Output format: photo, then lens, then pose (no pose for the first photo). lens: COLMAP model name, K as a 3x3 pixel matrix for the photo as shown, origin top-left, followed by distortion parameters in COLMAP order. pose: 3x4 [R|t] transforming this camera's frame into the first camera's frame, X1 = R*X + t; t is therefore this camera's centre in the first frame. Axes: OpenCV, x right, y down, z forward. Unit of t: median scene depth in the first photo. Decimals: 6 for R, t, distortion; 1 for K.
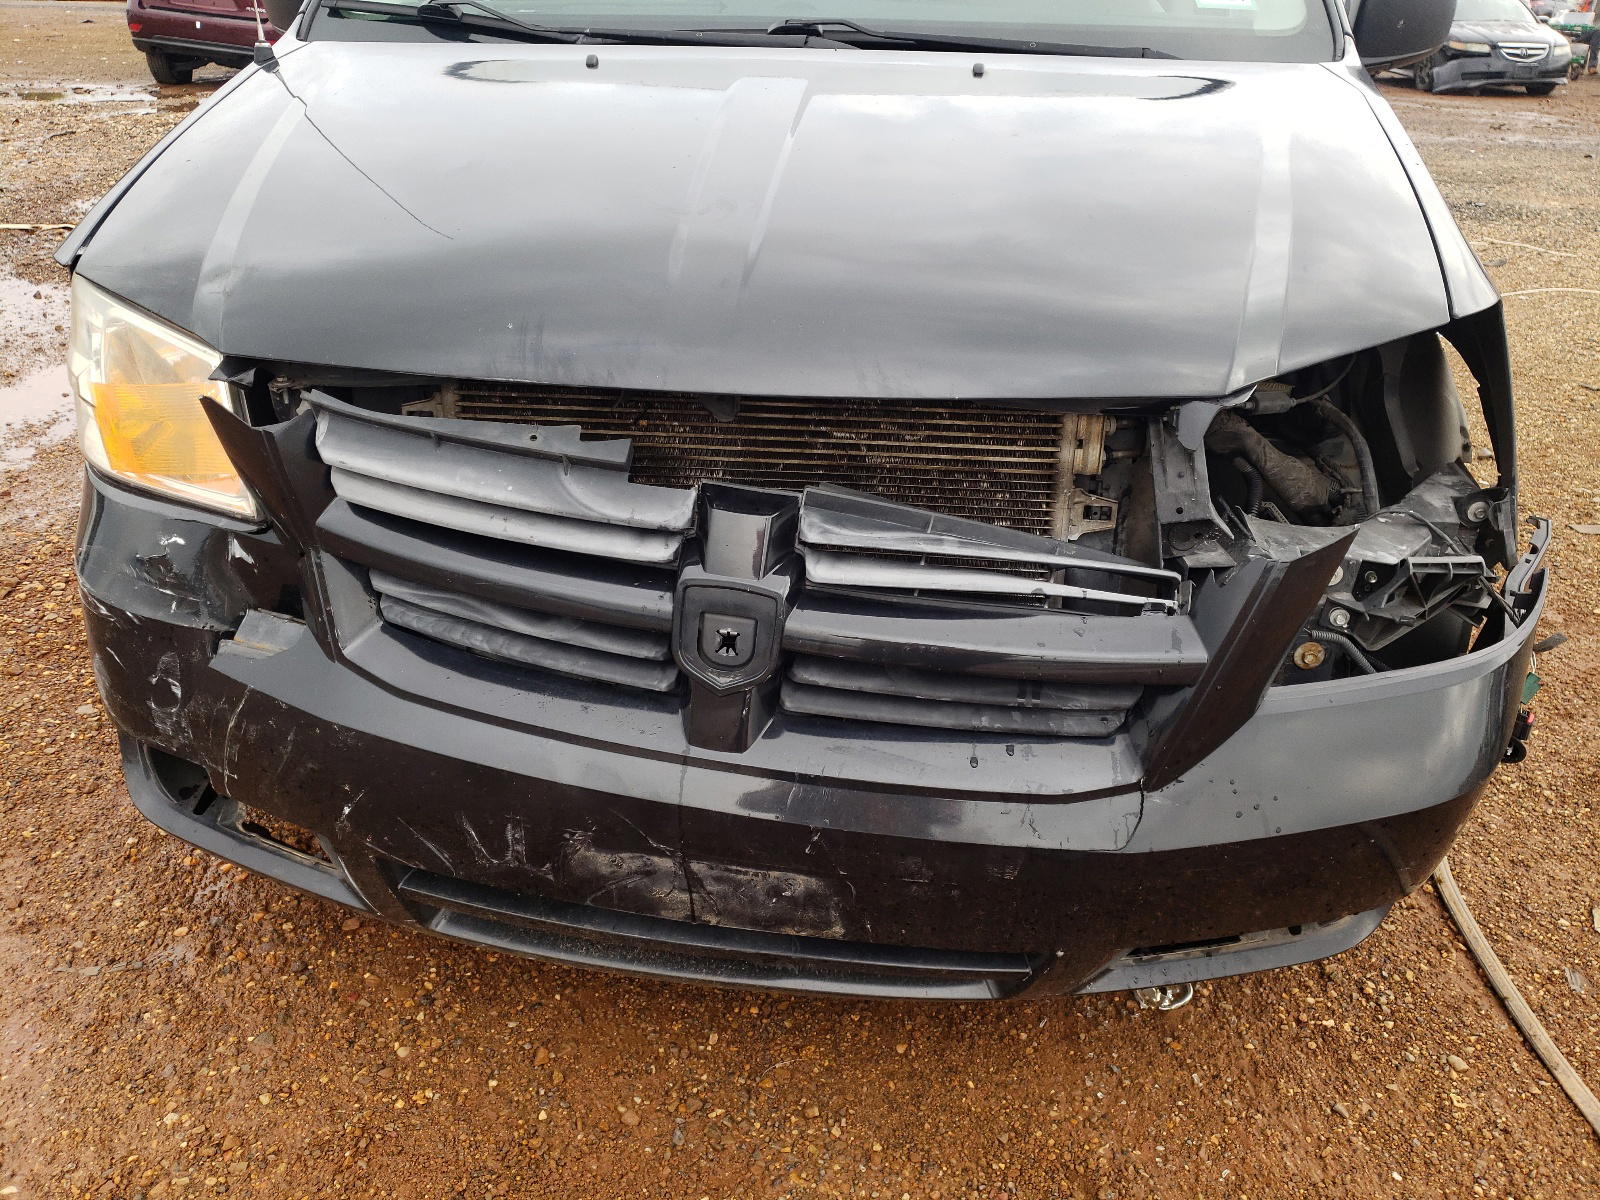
lens RADIAL K [[1597.1, 0, 800.0], [0, 1597.1, 600.0], [0, 0, 1]] dist [0.000847, 0.001817]
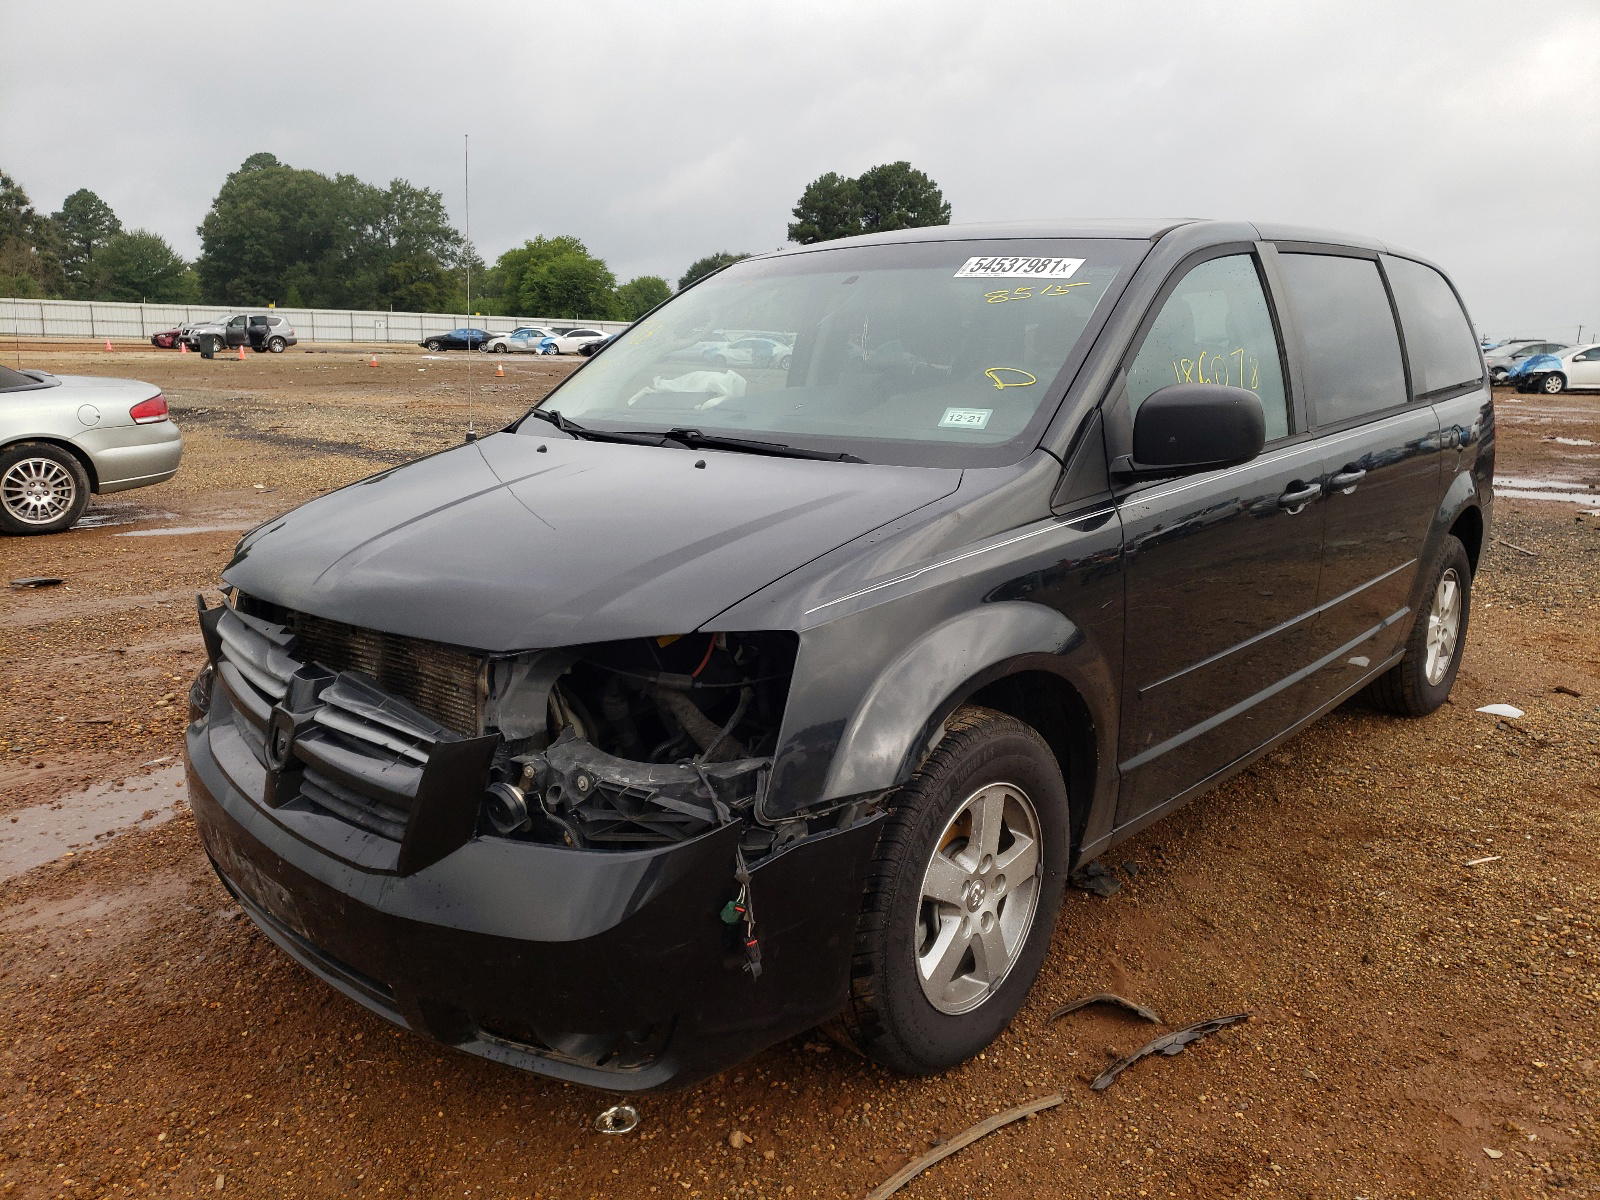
lens RADIAL K [[1597.1, 0, 800.0], [0, 1597.1, 600.0], [0, 0, 1]] dist [0.000847, 0.001817]
pose [[0.719998, 0.084282, -0.688839, 1.595676], [-0.255911, 0.954889, -0.150652, -0.009527], [0.645068, 0.284751, 0.709087, 0.040992]]
